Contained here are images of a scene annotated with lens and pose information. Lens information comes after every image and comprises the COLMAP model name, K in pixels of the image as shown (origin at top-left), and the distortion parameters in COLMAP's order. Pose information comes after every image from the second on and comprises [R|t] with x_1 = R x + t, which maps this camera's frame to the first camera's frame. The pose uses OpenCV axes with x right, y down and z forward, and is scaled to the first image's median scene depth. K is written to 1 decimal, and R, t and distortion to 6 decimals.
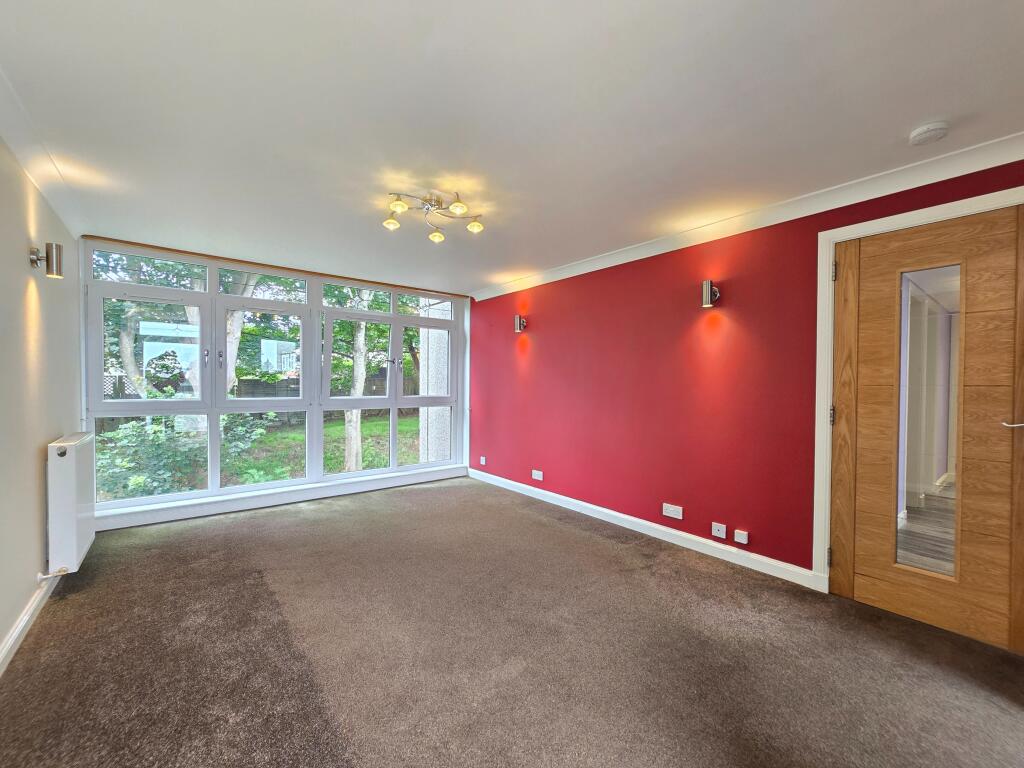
lens RADIAL K [[420.5, 0, 503.3], [0, 420.5, 387.1], [0, 0, 1]] dist [-0.000490, 0.000481]
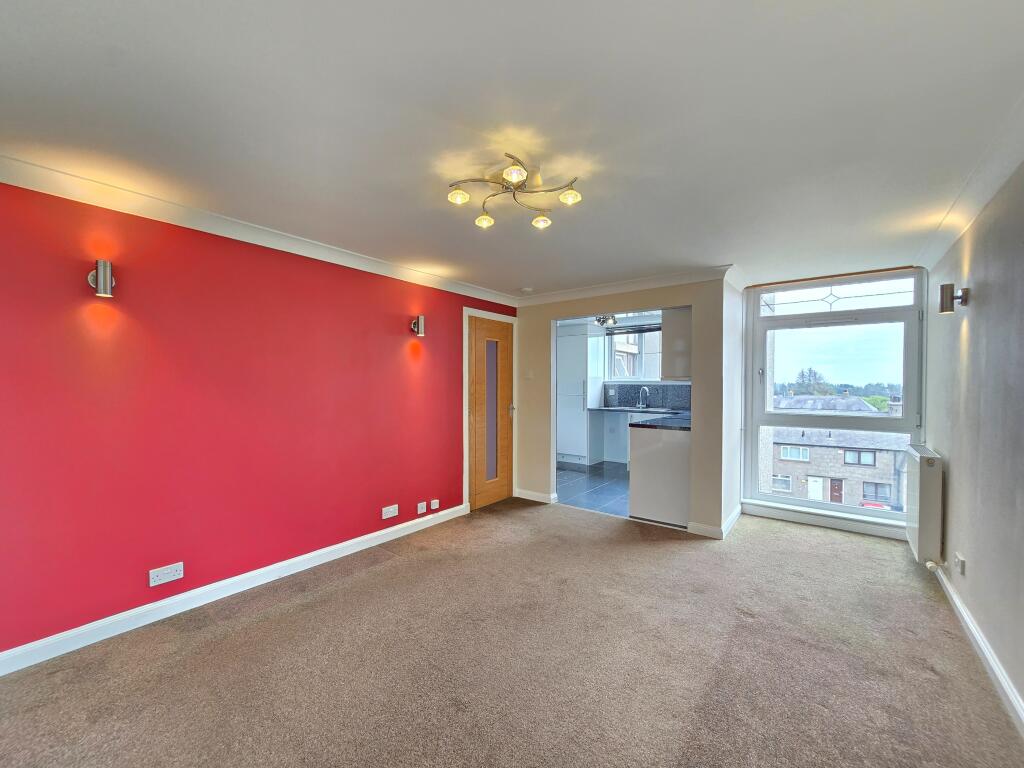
lens RADIAL K [[420.5, 0, 509.4], [0, 420.5, 387.1], [0, 0, 1]] dist [-0.000490, 0.000481]
pose [[-0.239943, -0.016106, 0.970653, -0.731741], [0.005115, 0.999828, 0.017855, -0.051396], [-0.970773, 0.009249, -0.239820, 0.936335]]
